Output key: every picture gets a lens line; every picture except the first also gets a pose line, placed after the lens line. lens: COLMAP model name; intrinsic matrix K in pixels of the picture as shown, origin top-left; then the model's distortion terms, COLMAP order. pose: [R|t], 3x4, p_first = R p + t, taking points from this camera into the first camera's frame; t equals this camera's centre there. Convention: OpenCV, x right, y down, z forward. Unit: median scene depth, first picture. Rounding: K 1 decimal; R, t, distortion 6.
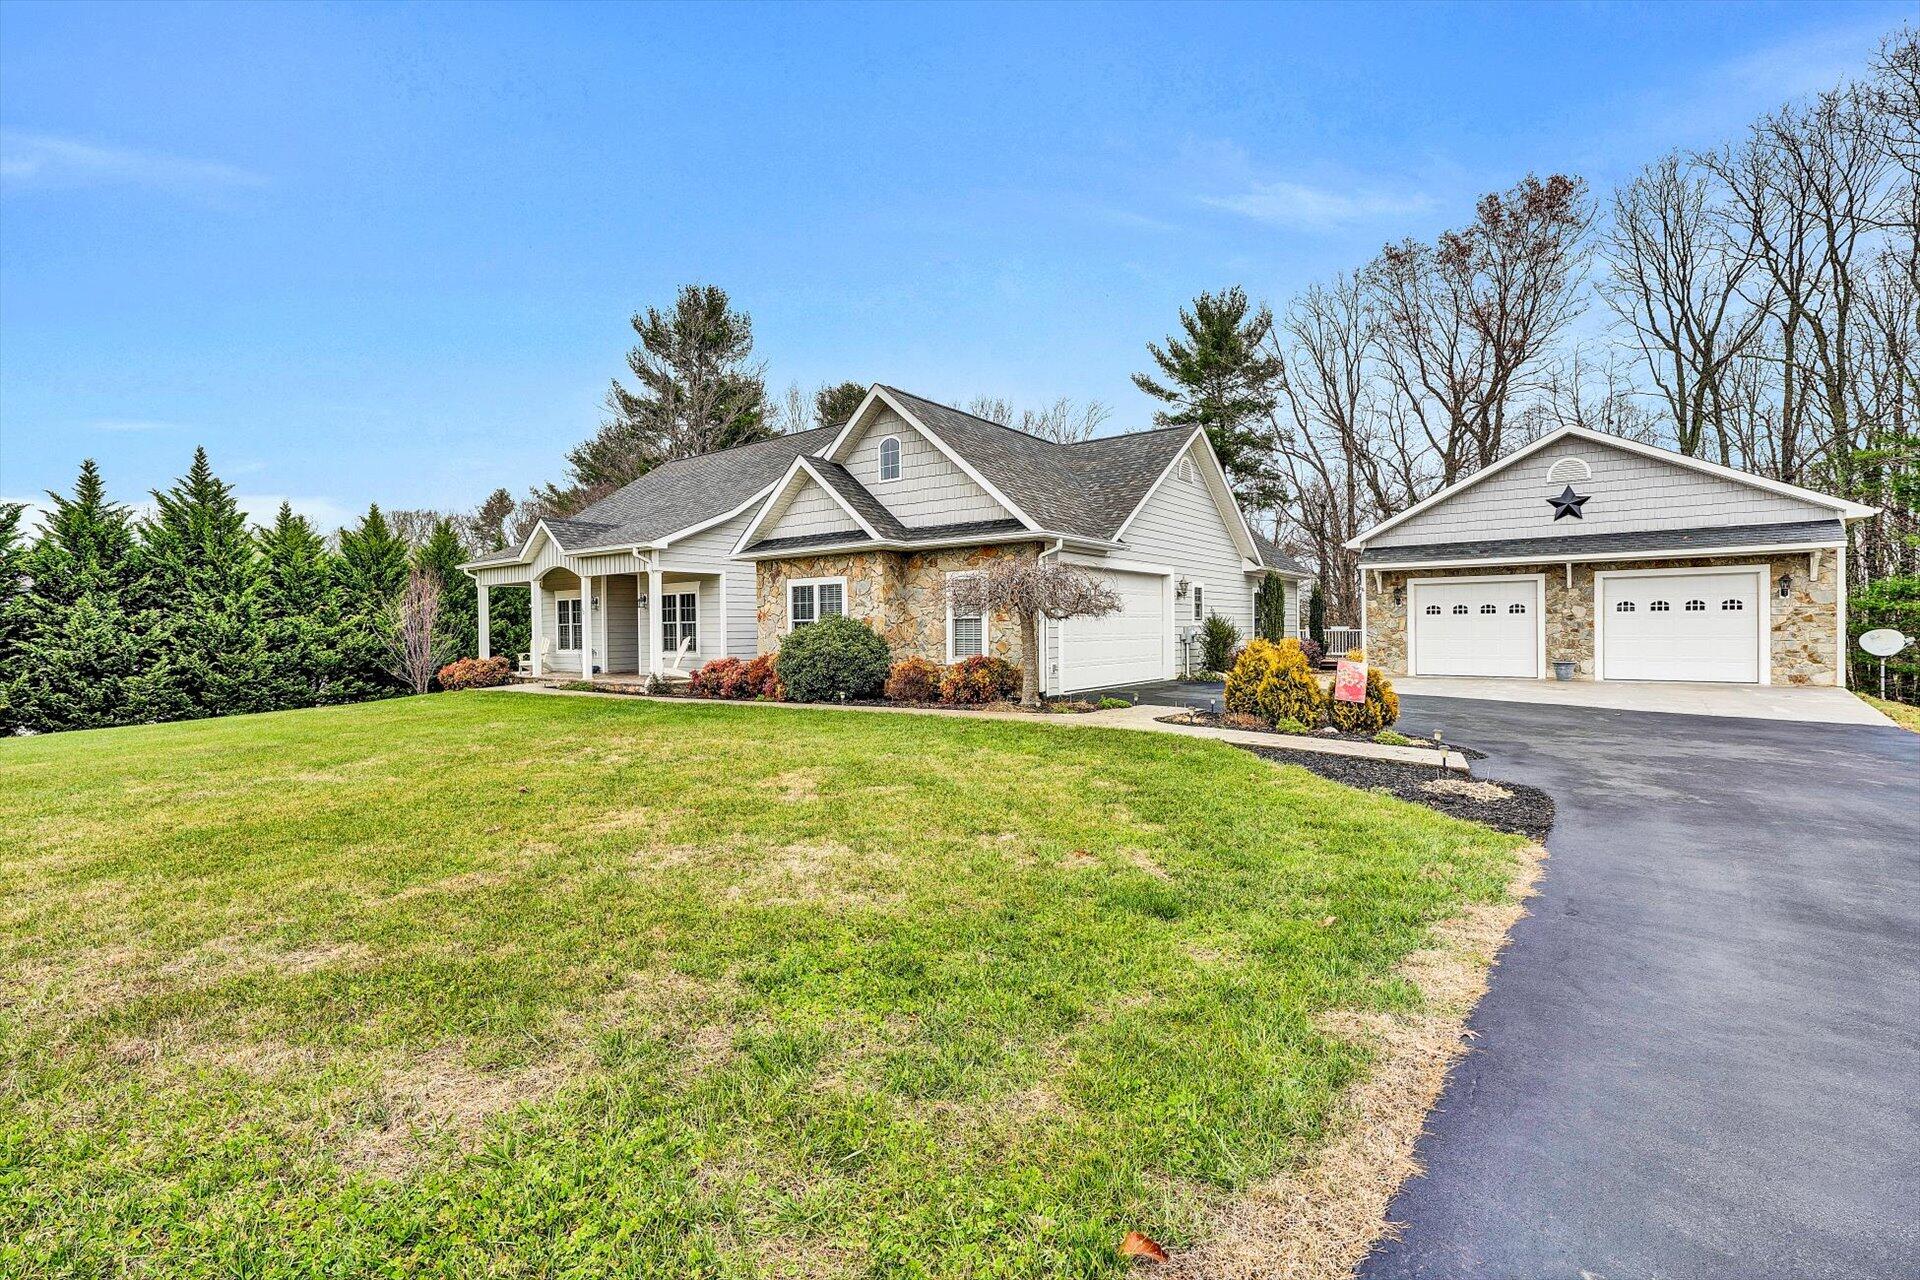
lens RADIAL K [[830.1, 0, 960.0], [0, 830.1, 640.0], [0, 0, 1]] dist [-0.017751, 0.008074]
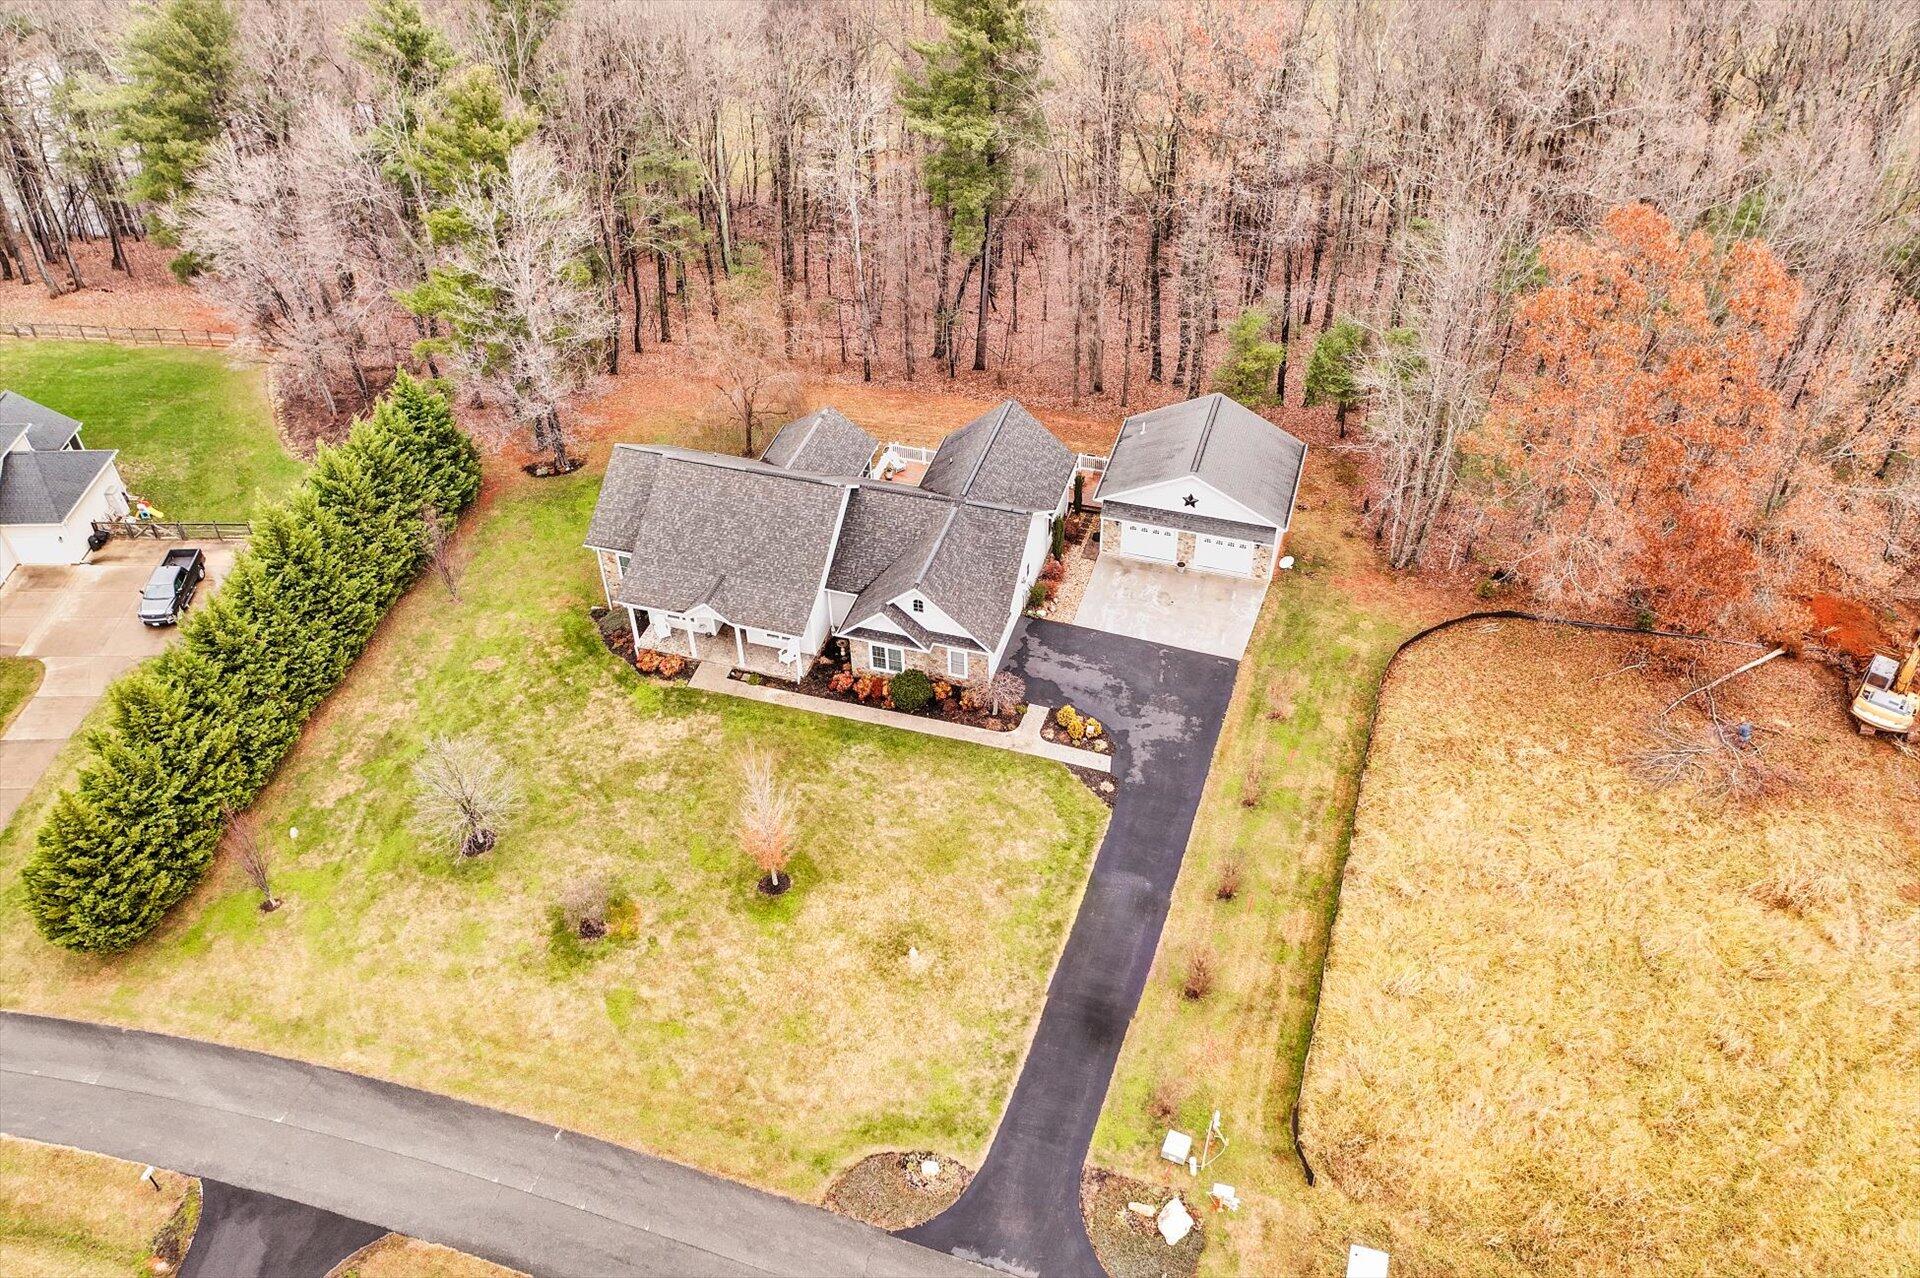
lens RADIAL K [[1529.3, 0, 960.1], [0, 1529.3, 634.1], [0, 0, 1]] dist [-0.015934, 0.011642]
pose [[0.935884, -0.235260, 0.262247, -0.953597], [0.012714, 0.766438, 0.642192, -2.483280], [-0.352078, -0.597683, 0.720289, -1.875879]]
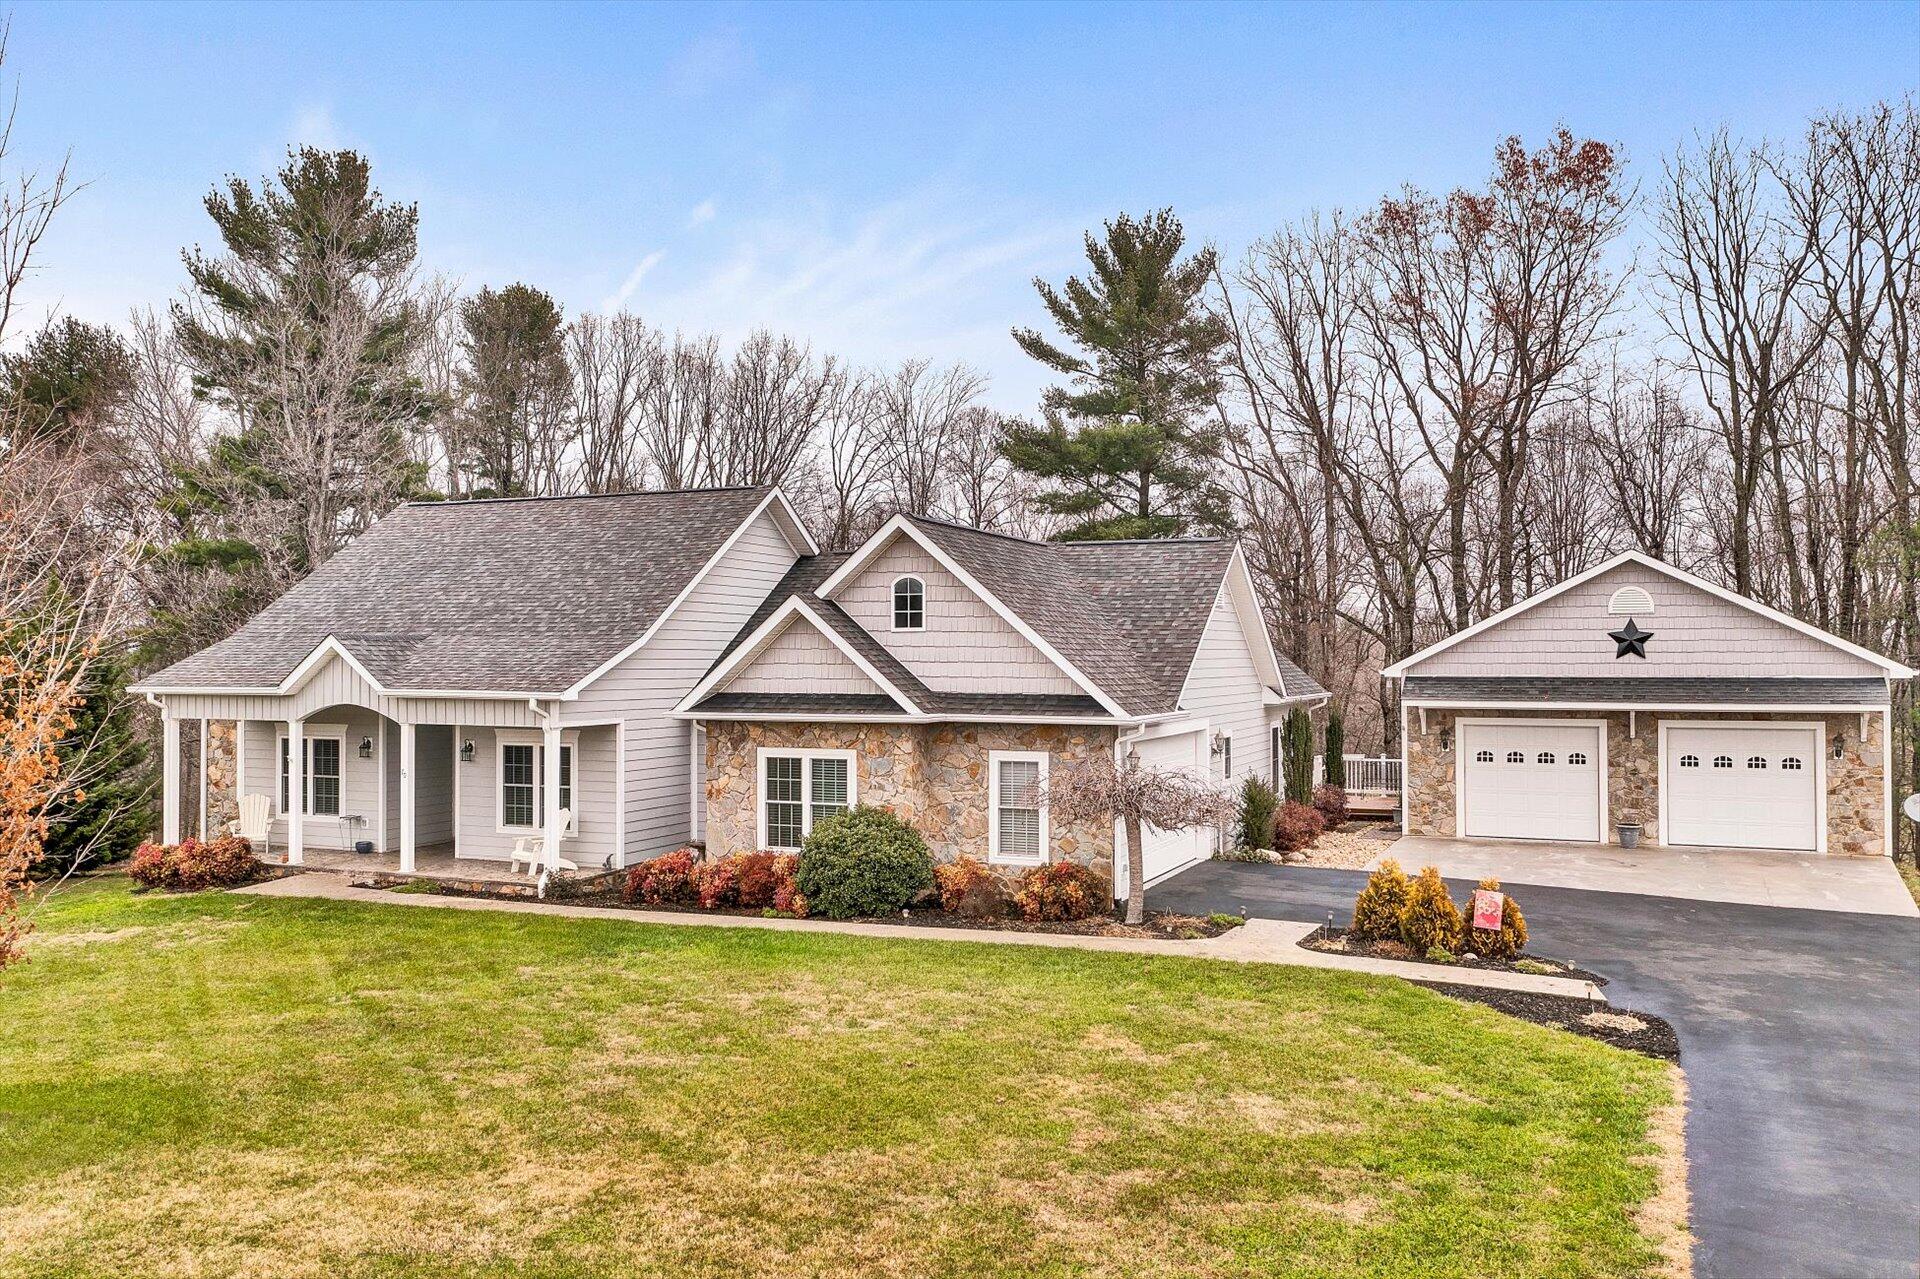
lens RADIAL K [[1529.3, 0, 960.1], [0, 1529.3, 634.6], [0, 0, 1]] dist [-0.015934, 0.011642]
pose [[0.968974, 0.012122, 0.246864, -0.335653], [-0.004521, 0.999499, -0.031337, -0.118777], [-0.247120, 0.029248, 0.968543, -0.371579]]
